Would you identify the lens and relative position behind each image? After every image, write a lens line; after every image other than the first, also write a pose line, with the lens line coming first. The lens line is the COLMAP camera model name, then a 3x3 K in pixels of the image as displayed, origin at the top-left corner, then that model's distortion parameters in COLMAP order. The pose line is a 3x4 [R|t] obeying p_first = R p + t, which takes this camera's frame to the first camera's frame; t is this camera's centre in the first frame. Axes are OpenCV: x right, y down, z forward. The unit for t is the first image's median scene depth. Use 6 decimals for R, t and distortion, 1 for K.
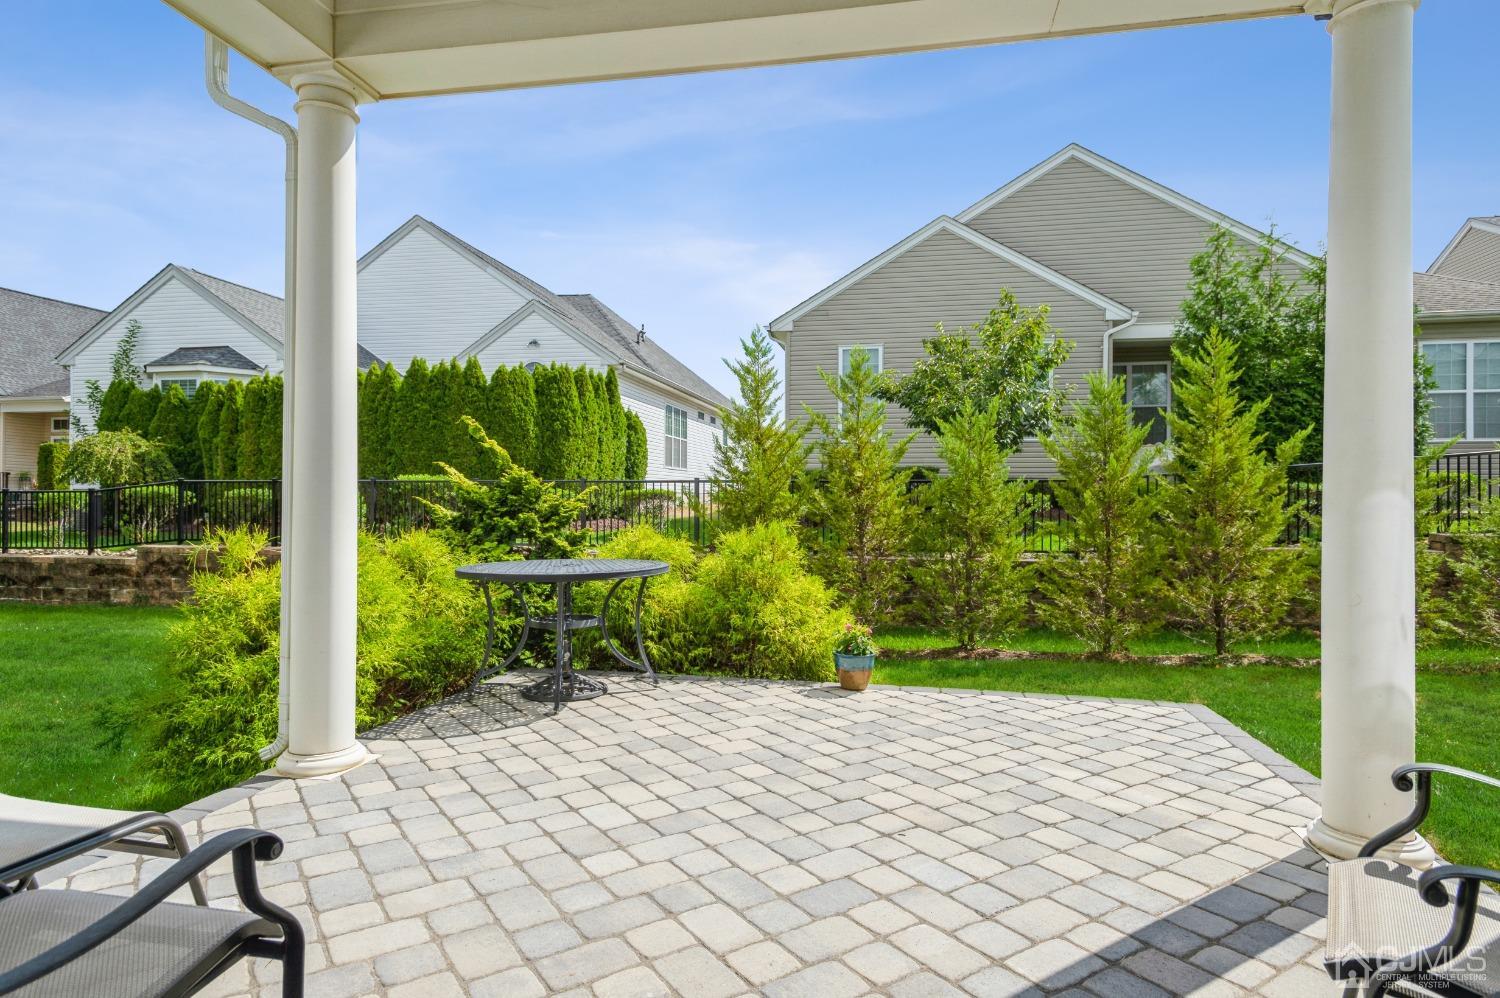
lens RADIAL K [[824.5, 0, 750.0], [0, 824.5, 499.0], [0, 0, 1]] dist [0.025793, -0.001032]
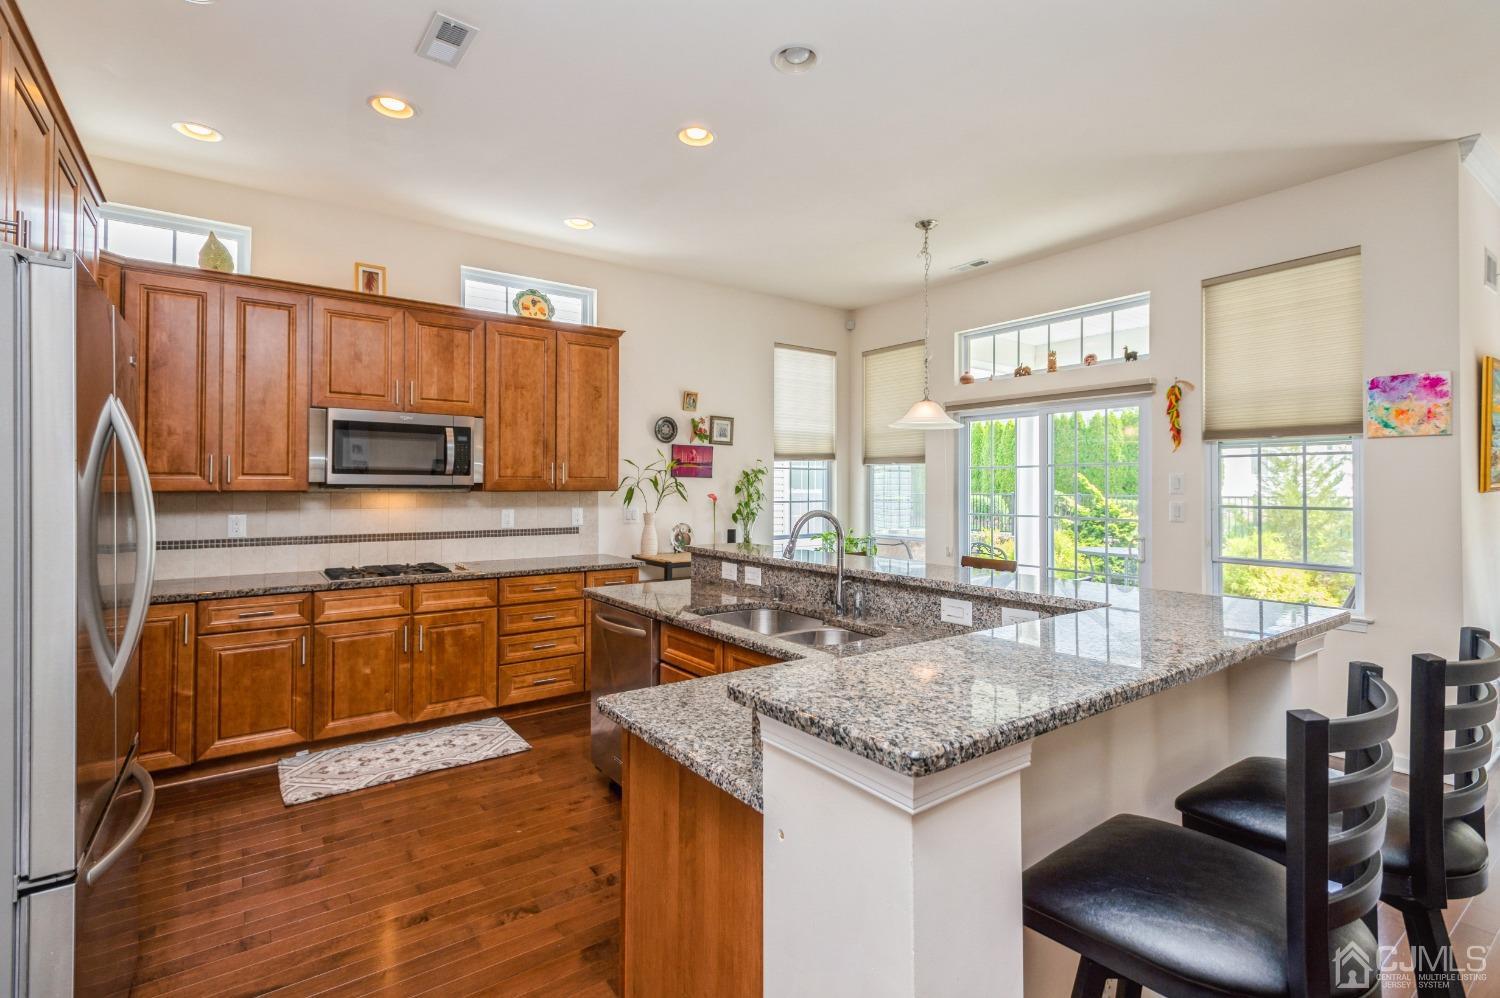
lens RADIAL K [[700.0, 0, 754.1], [0, 700.0, 486.3], [0, 0, 1]] dist [0.011321, -0.000720]
pose [[0.733813, -0.006828, -0.679317, 0.231402], [-0.000603, 0.999943, -0.010702, -0.050442], [0.679351, 0.008263, 0.733767, -0.768802]]
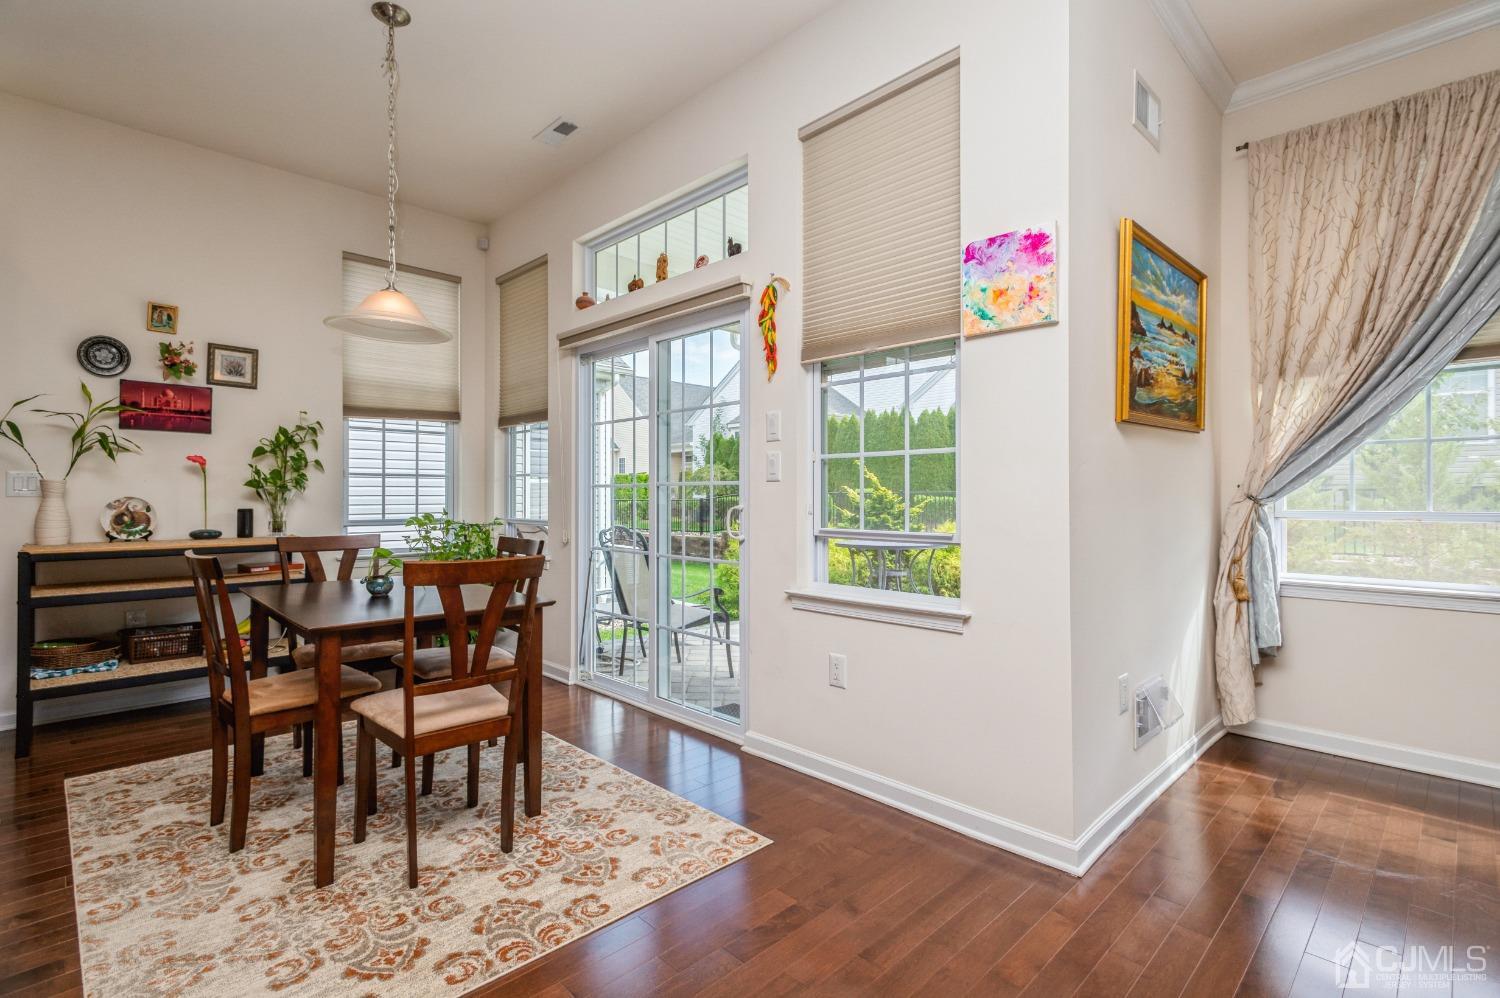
lens RADIAL K [[703.3, 0, 741.9], [0, 703.3, 496.4], [0, 0, 1]] dist [0.028964, -0.000170]
pose [[0.817808, -0.007515, -0.575442, 0.326261], [0.002824, 0.999955, -0.009046, -0.008591], [0.575484, 0.005773, 0.817793, -0.392817]]
